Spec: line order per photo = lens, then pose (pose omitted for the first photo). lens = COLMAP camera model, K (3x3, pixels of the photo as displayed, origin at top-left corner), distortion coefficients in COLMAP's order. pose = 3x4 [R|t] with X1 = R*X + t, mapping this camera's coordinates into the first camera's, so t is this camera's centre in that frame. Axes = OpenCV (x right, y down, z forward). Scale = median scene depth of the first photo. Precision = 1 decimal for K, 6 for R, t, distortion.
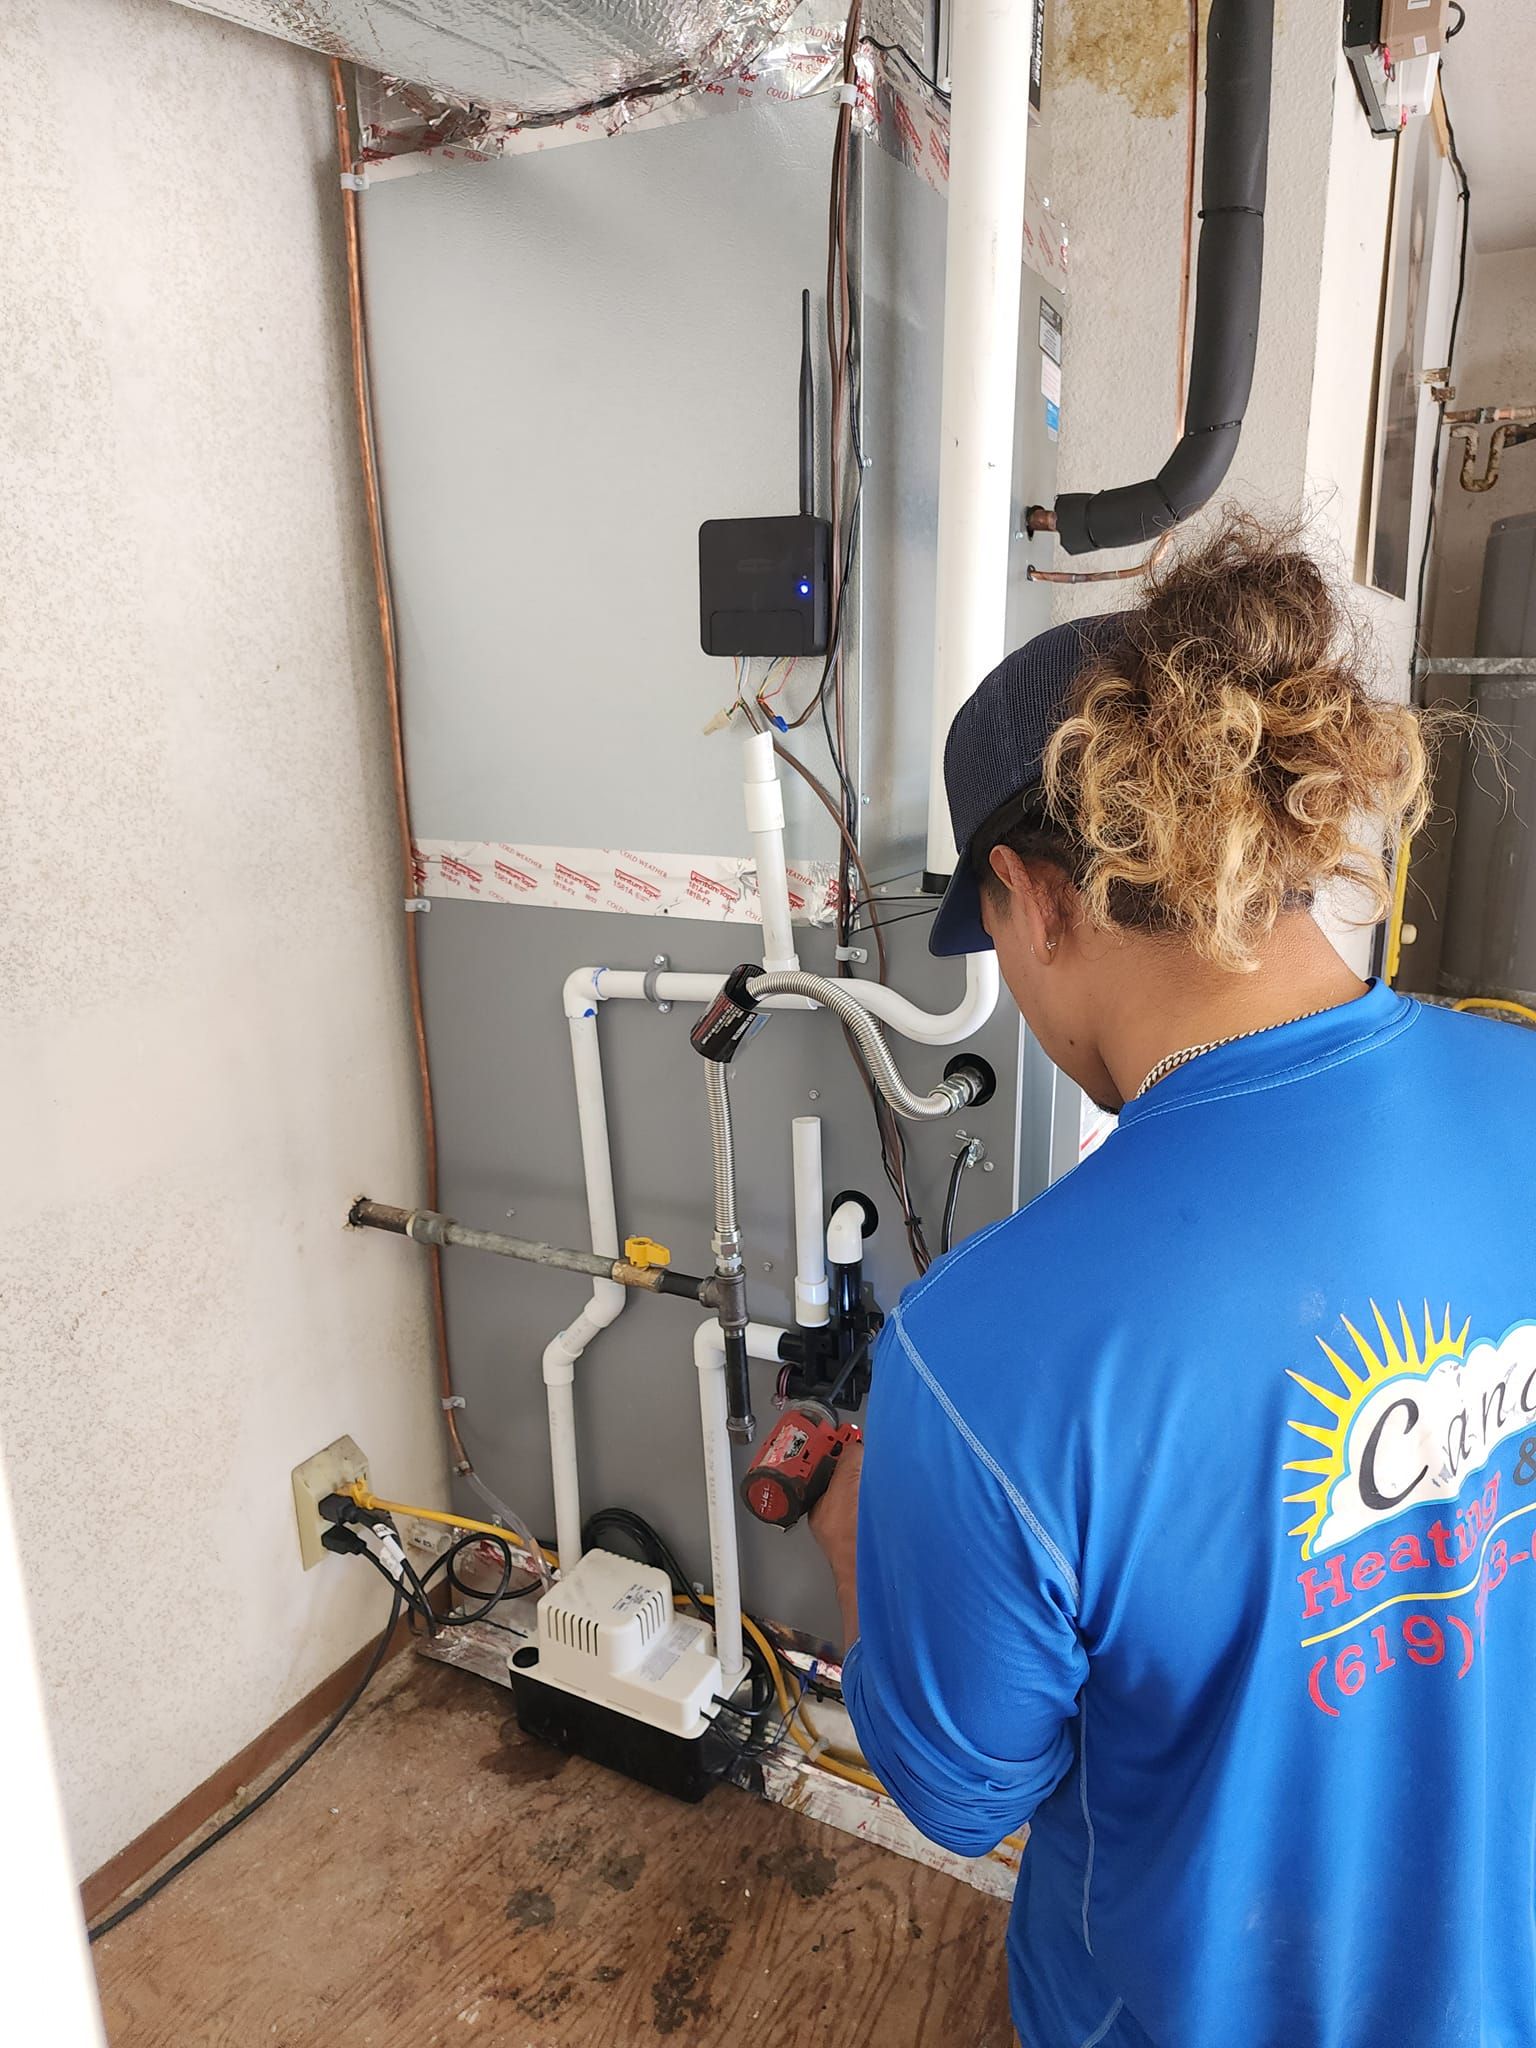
lens RADIAL K [[1360.2, 0, 787.2], [0, 1360.2, 1023.9], [0, 0, 1]] dist [0.026605, -0.029177]
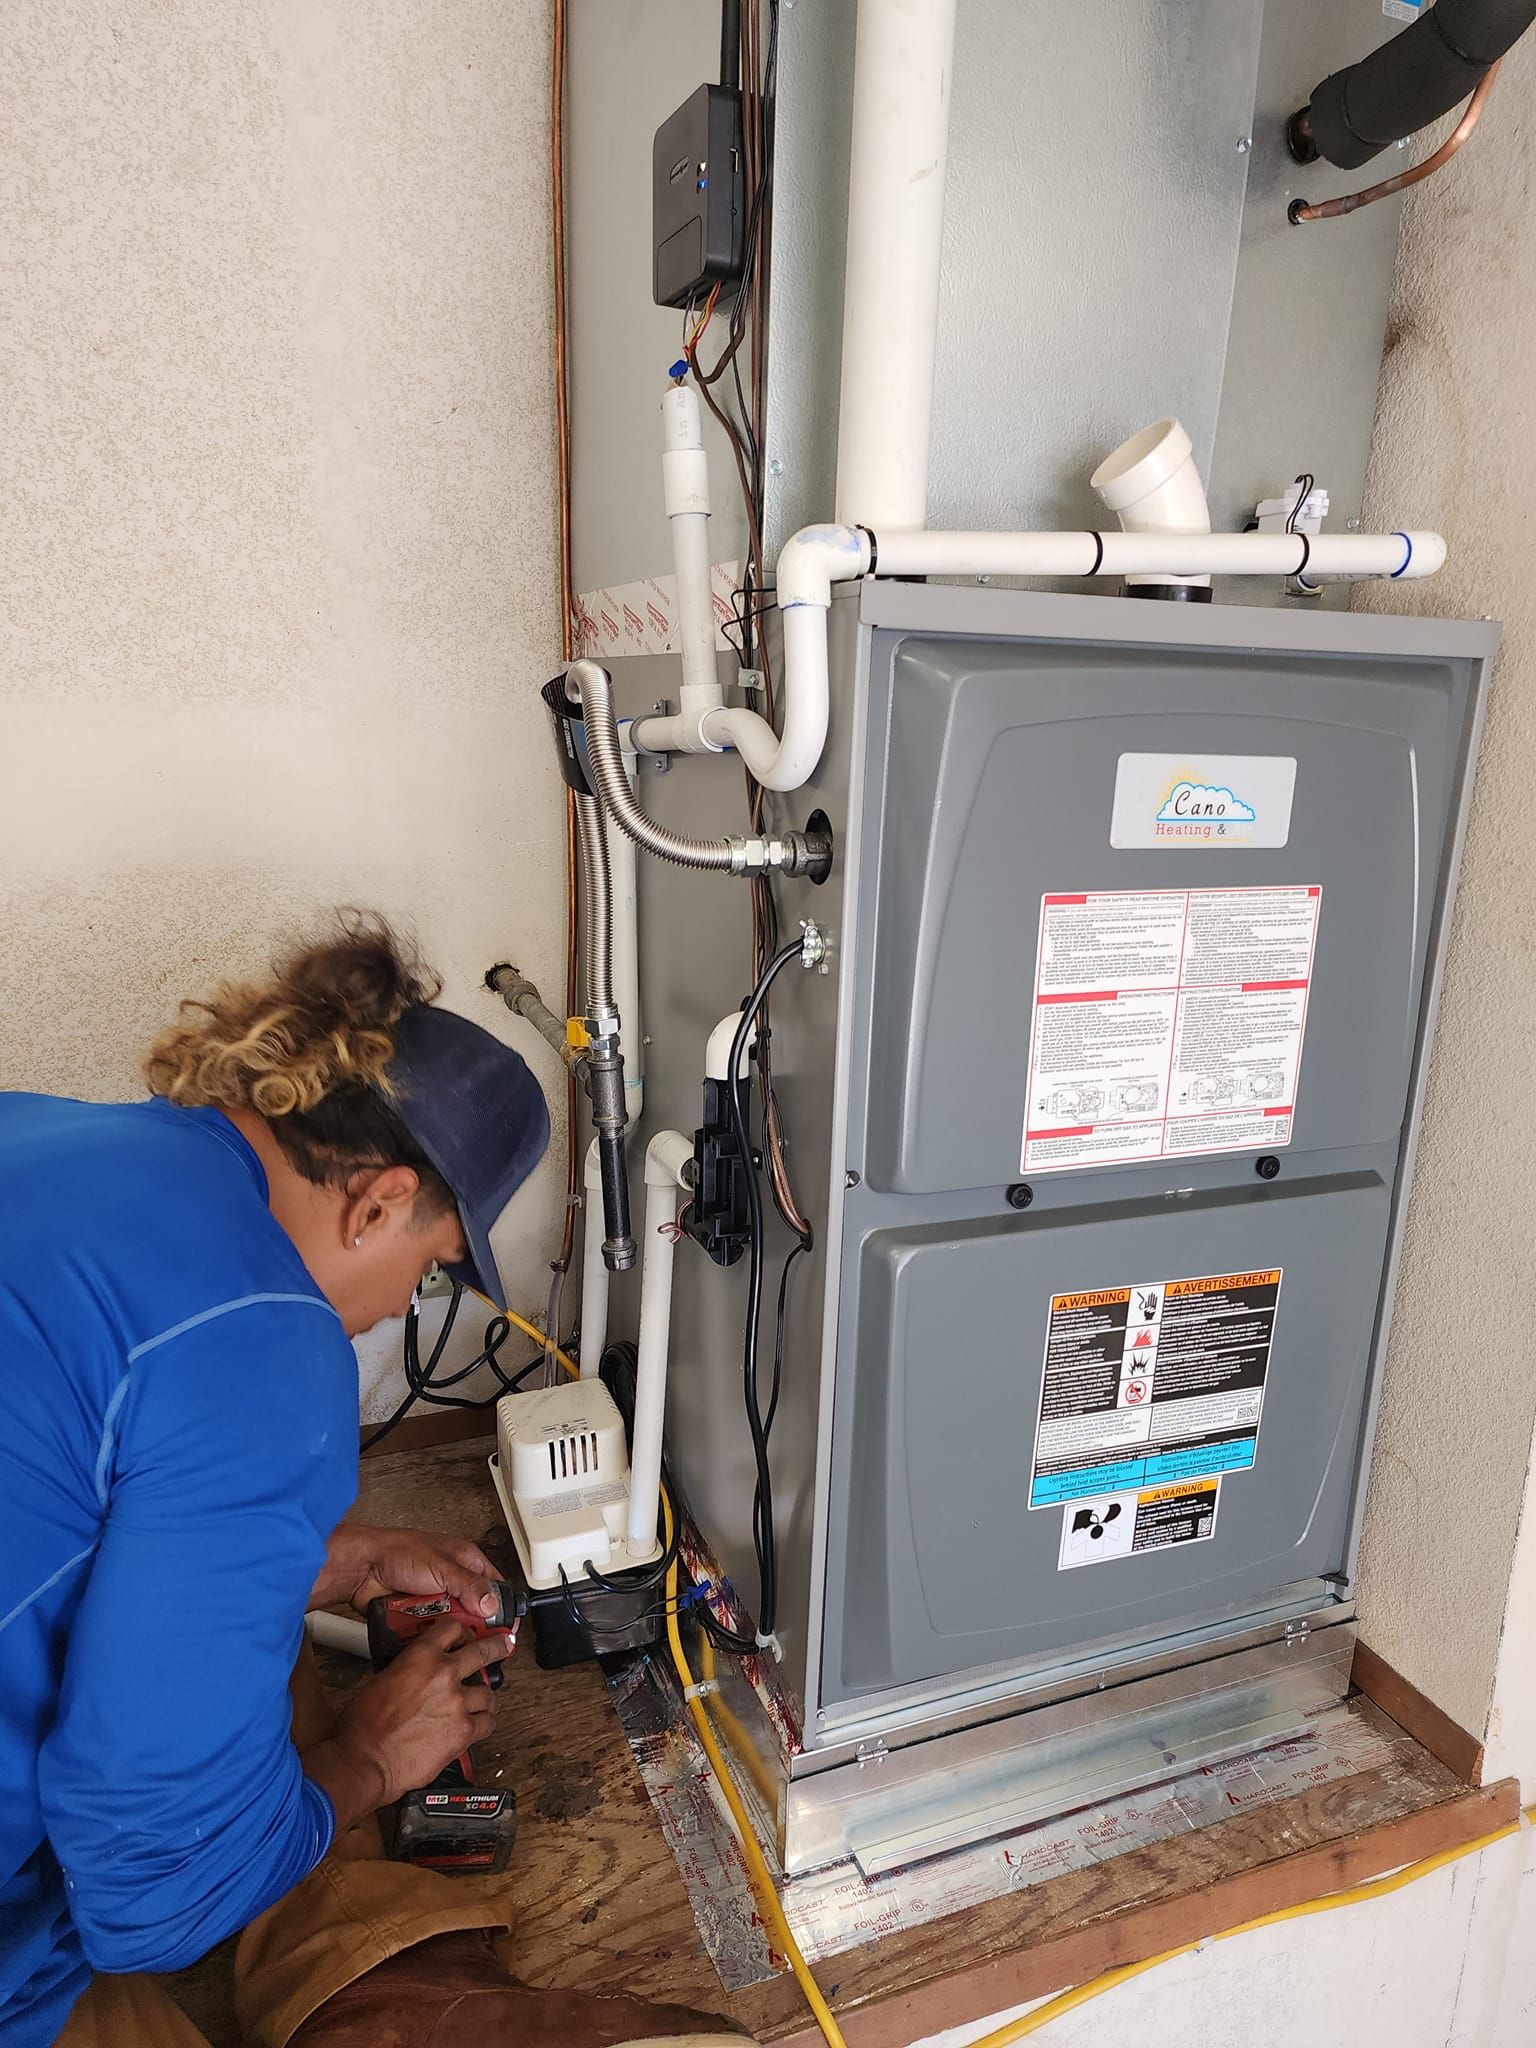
lens RADIAL K [[1360.2, 0, 777.7], [0, 1360.2, 1029.8], [0, 0, 1]] dist [0.026605, -0.029177]
pose [[0.773235, 0.184396, -0.606717, 0.578648], [-0.194308, 0.979660, 0.050105, 0.105990], [0.603616, 0.079147, 0.793337, 0.411320]]
